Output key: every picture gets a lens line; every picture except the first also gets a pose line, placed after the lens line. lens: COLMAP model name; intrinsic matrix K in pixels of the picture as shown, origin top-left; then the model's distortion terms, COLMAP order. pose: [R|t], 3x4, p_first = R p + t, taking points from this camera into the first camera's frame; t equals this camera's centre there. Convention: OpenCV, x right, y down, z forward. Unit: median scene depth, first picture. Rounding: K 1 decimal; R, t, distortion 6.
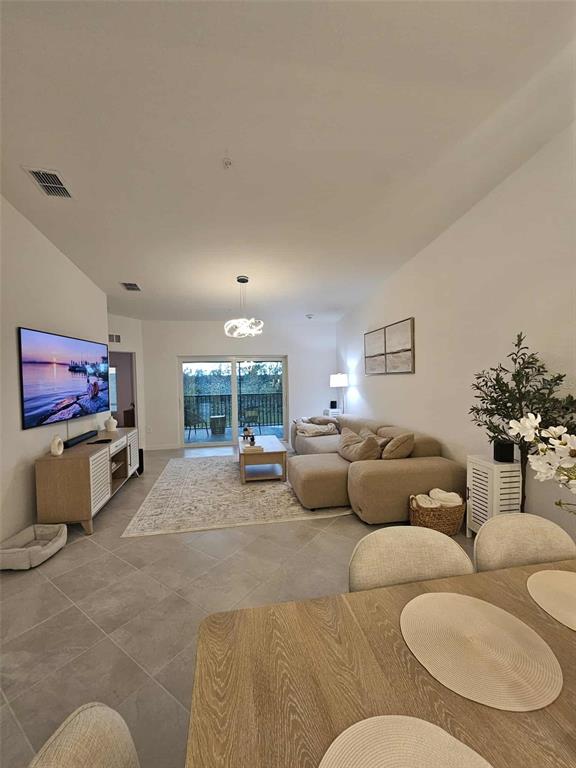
lens RADIAL K [[314.7, 0, 284.8], [0, 314.7, 385.3], [0, 0, 1]] dist [-0.000825, -0.000224]
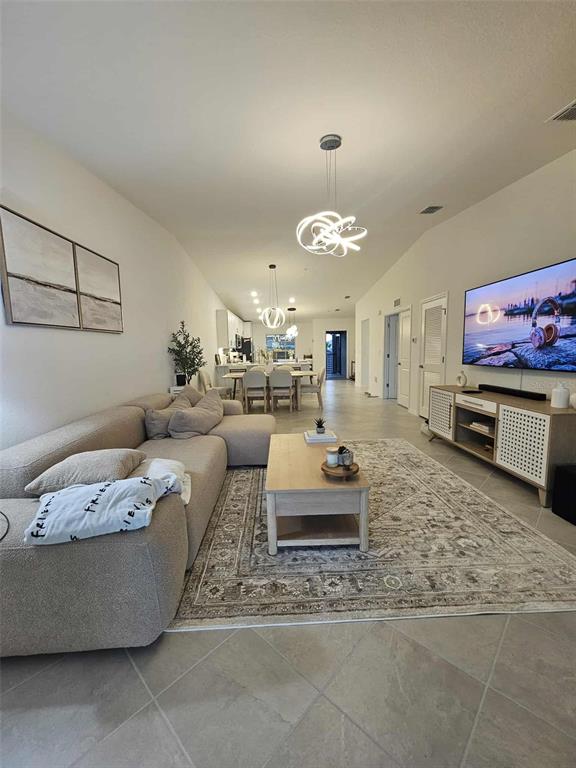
lens RADIAL K [[302.1, 0, 263.8], [0, 302.1, 383.5], [0, 0, 1]] dist [0.000056, 0.000035]
pose [[-0.987661, 0.023066, 0.154899, -0.097471], [0.044904, 0.989274, 0.138999, -0.003444], [-0.150032, 0.144240, -0.978103, 1.879110]]
